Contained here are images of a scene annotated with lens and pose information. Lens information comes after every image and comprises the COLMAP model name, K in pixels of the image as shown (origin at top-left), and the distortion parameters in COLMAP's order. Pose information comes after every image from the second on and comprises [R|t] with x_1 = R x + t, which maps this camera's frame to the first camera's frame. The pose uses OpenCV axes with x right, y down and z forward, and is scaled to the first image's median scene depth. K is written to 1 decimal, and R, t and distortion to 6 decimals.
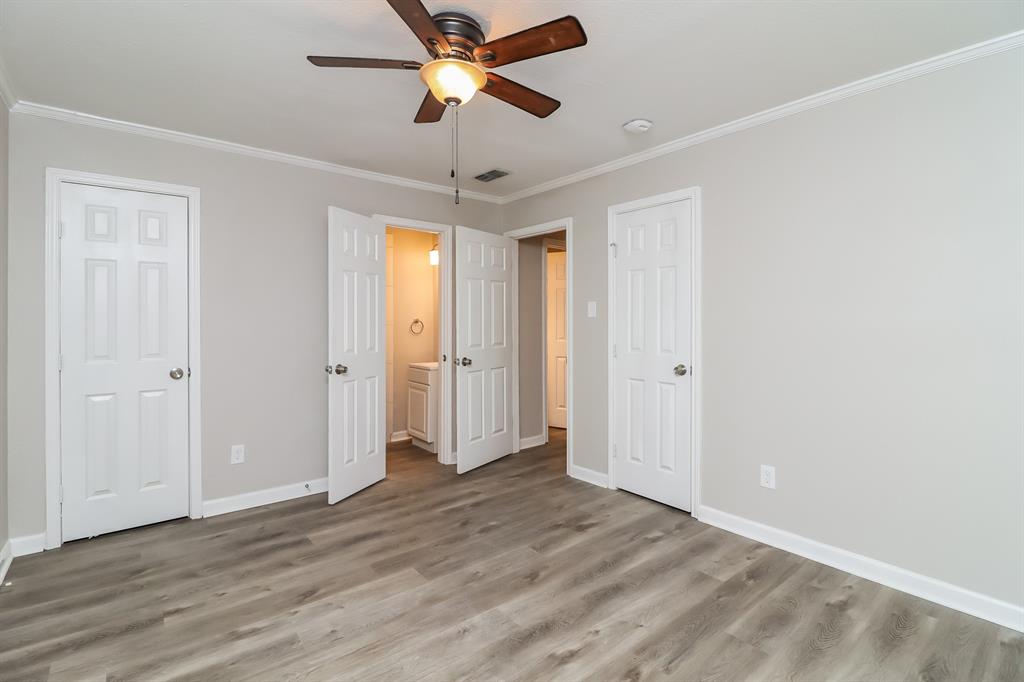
lens RADIAL K [[480.0, 0, 512.6], [0, 480.0, 325.8], [0, 0, 1]] dist [-0.004693, -0.001677]
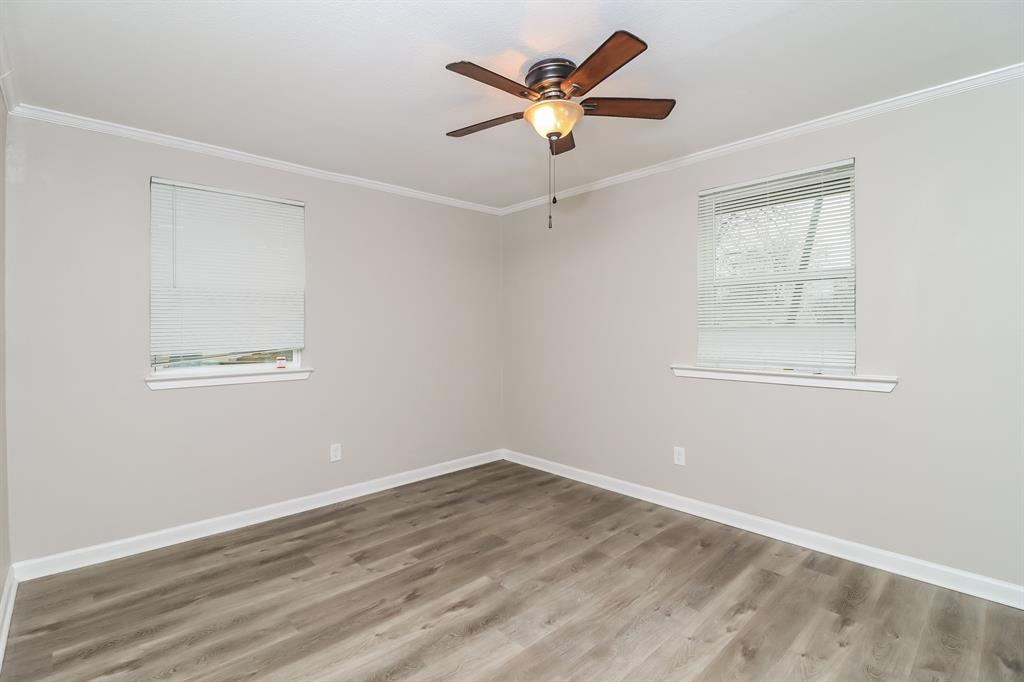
lens RADIAL K [[480.0, 0, 512.6], [0, 480.0, 325.8], [0, 0, 1]] dist [-0.004693, -0.001677]
pose [[-0.997231, 0.005565, -0.074161, 0.056307], [0.005187, 0.999973, 0.005289, -0.028586], [0.074189, 0.004890, -0.997232, 2.028276]]
